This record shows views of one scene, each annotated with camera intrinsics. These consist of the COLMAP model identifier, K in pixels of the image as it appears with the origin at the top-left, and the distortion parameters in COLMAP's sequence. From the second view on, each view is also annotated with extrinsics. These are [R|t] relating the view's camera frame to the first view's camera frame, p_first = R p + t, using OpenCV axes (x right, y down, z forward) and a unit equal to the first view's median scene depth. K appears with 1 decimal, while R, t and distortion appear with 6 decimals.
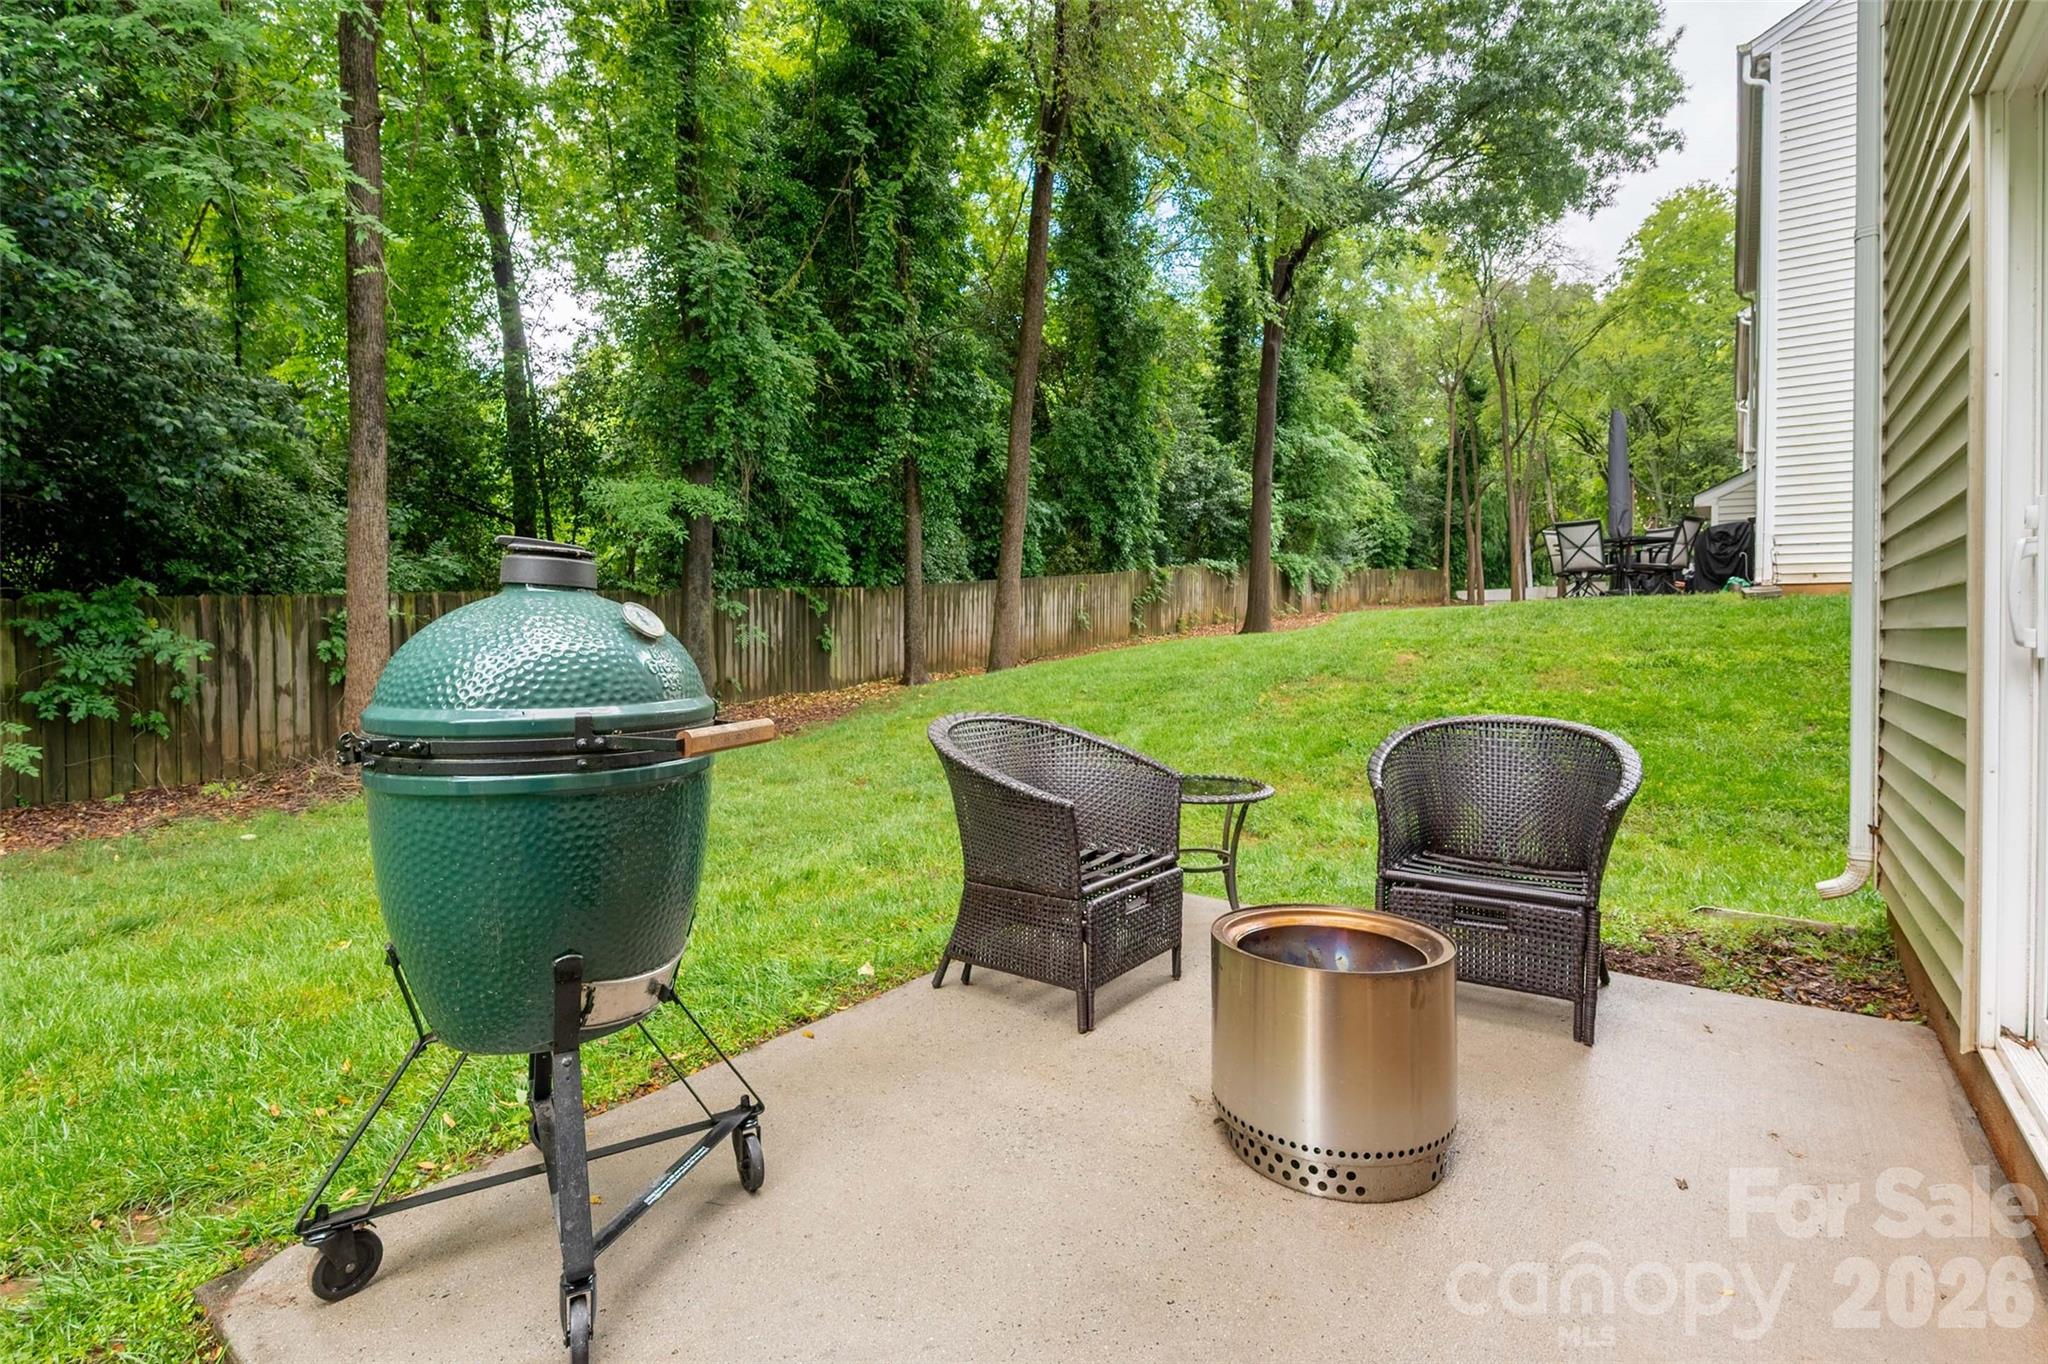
lens RADIAL K [[970.9, 0, 1022.4], [0, 970.9, 641.0], [0, 0, 1]] dist [-0.015238, 0.000060]
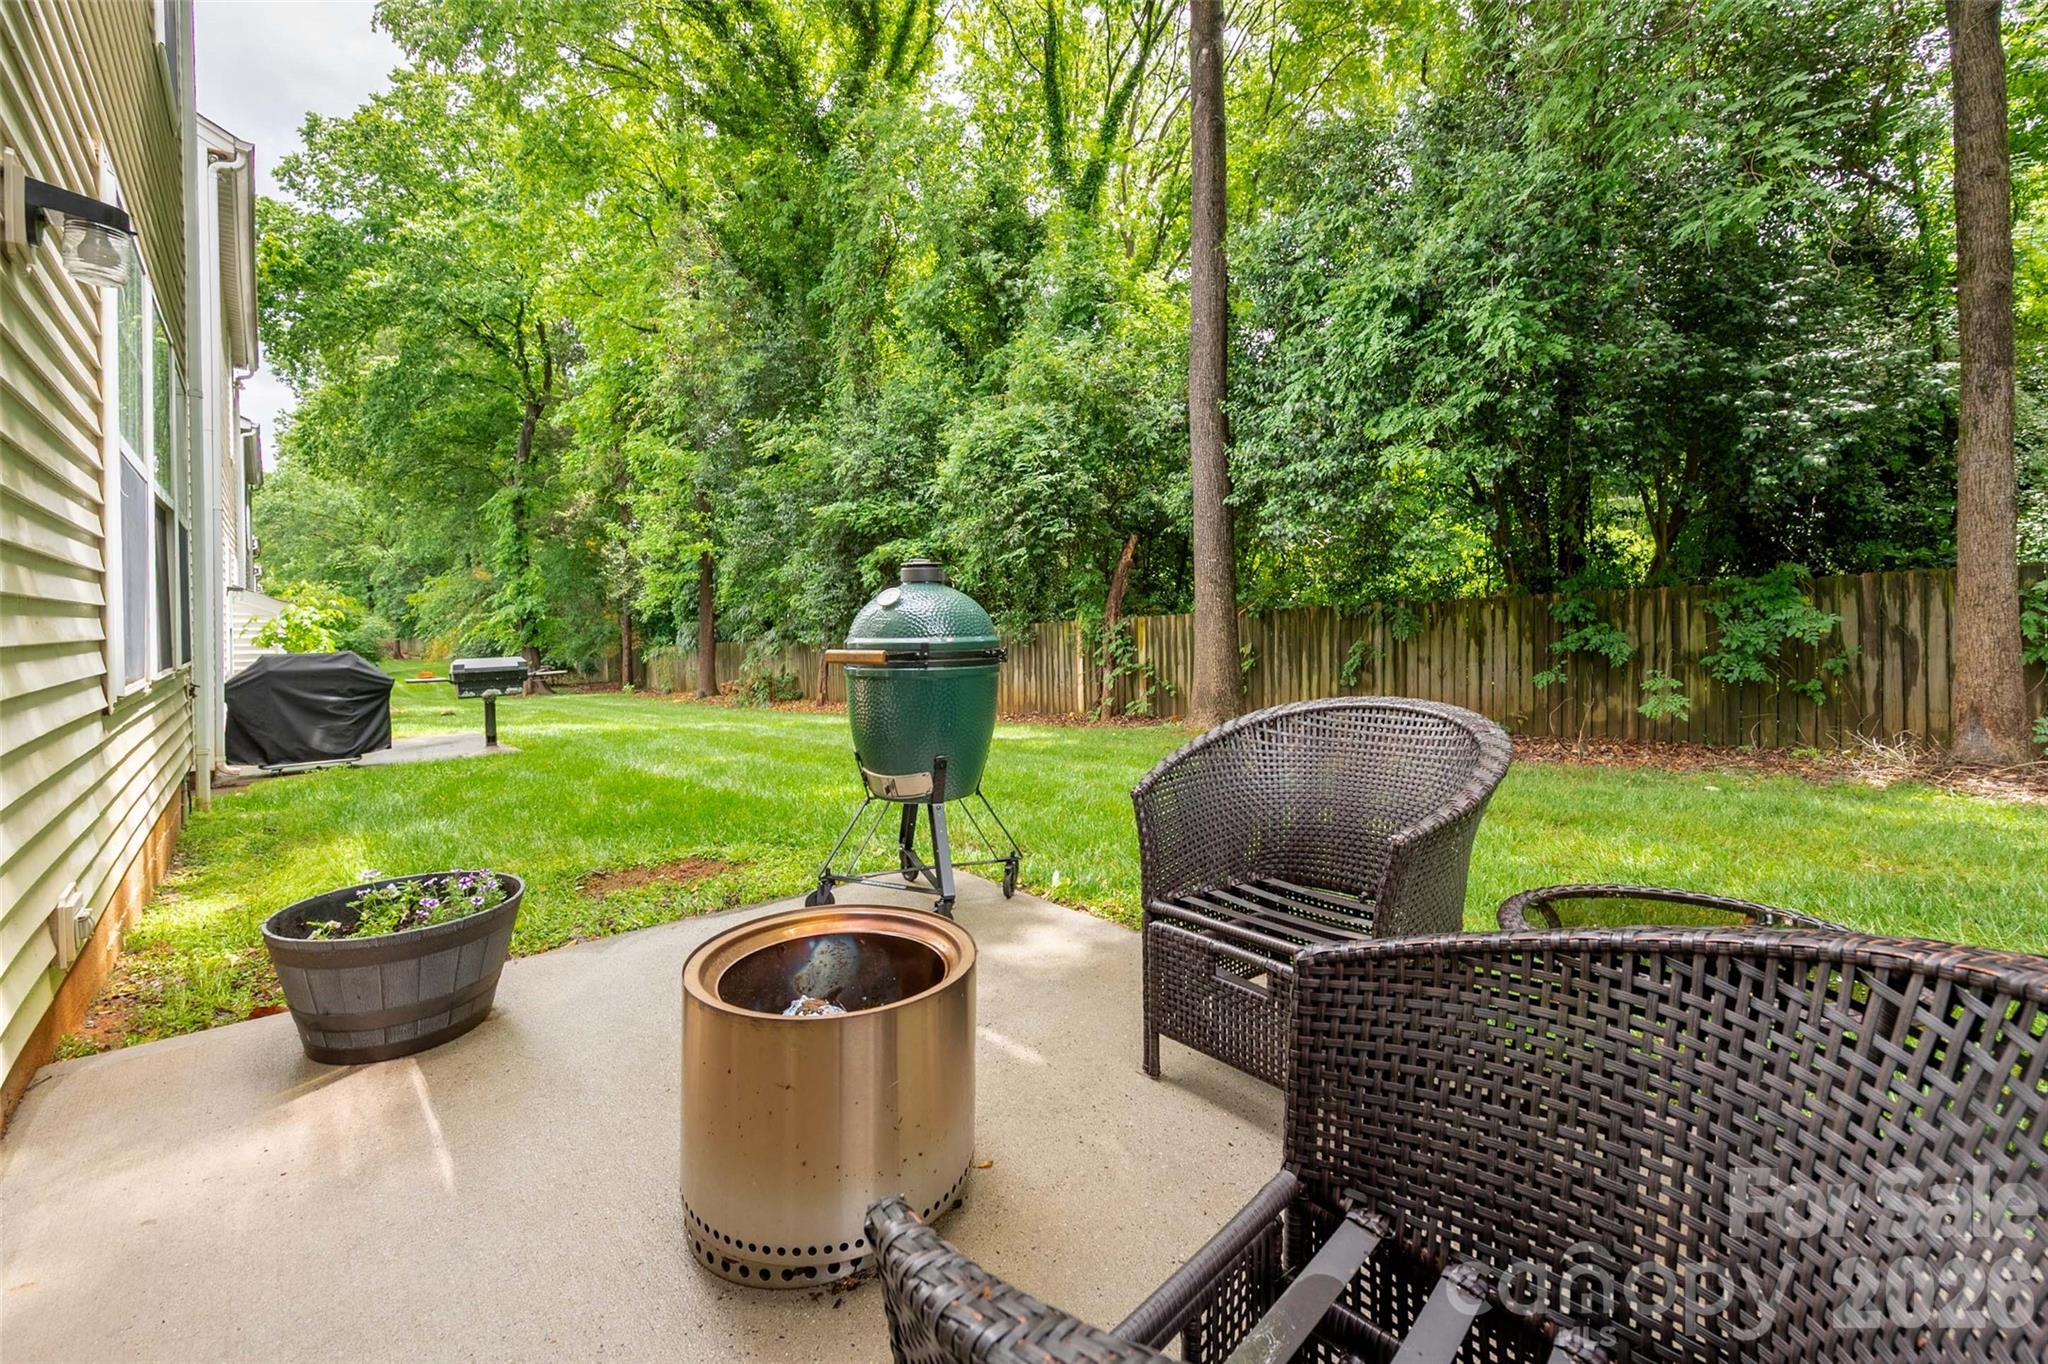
lens RADIAL K [[807.7, 0, 1022.4], [0, 807.7, 627.7], [0, 0, 1]] dist [0.000467, 0.000053]
pose [[-0.185104, 0.006557, -0.982697, 0.188129], [-0.000140, 0.999978, 0.006699, 0.006095], [0.982719, 0.001377, -0.185099, 0.258574]]
